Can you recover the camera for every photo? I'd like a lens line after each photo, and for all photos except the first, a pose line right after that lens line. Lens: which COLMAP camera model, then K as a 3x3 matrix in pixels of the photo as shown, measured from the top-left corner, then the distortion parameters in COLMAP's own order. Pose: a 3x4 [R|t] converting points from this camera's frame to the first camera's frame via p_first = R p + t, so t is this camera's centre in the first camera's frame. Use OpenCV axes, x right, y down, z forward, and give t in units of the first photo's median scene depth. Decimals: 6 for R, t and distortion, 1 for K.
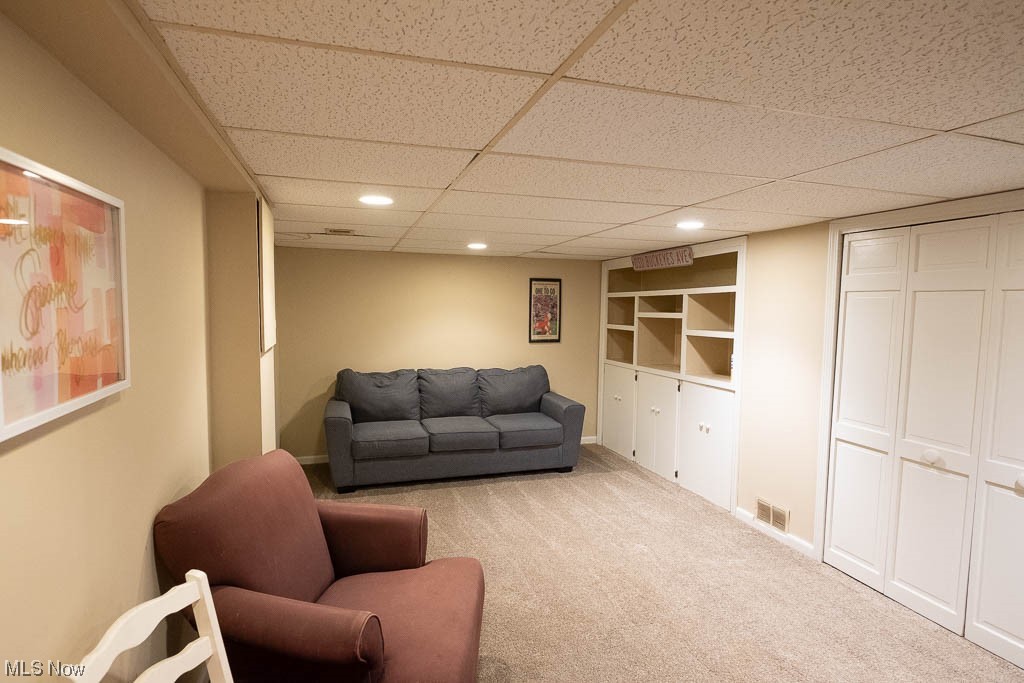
lens RADIAL K [[541.3, 0, 513.6], [0, 541.3, 343.4], [0, 0, 1]] dist [-0.005455, -0.001327]
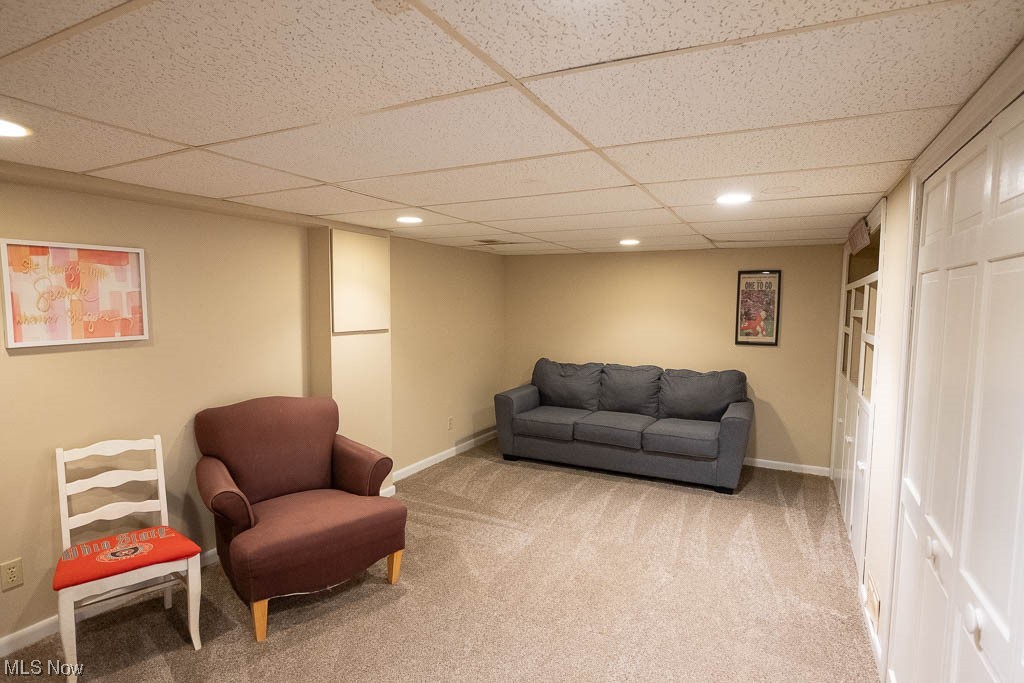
lens RADIAL K [[541.3, 0, 513.2], [0, 541.3, 345.1], [0, 0, 1]] dist [-0.005455, -0.001327]
pose [[0.704503, 0.048461, -0.708045, 0.450119], [-0.047413, 0.998651, 0.021174, -0.001849], [0.708116, 0.018653, 0.705850, 0.138980]]
